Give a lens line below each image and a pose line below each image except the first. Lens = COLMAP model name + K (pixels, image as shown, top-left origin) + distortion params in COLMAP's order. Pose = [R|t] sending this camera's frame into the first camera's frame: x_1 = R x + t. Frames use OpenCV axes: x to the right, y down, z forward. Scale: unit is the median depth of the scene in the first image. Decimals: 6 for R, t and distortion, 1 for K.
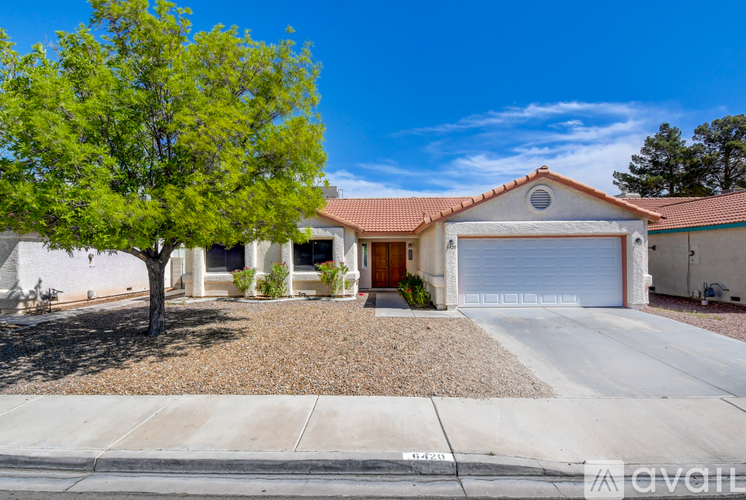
lens RADIAL K [[324.2, 0, 373.6], [0, 324.2, 252.8], [0, 0, 1]] dist [0.000345, 0.000001]
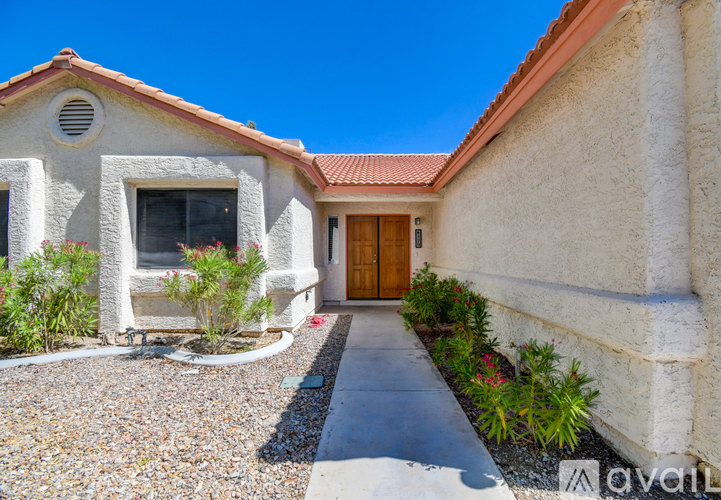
lens RADIAL K [[322.9, 0, 359.5], [0, 322.9, 251.8], [0, 0, 1]] dist [-0.000920, -0.000035]
pose [[0.999989, 0.002281, -0.004083, 0.019789], [-0.002257, 0.999980, 0.005823, 0.028680], [0.004096, -0.005814, 0.999975, 0.519247]]
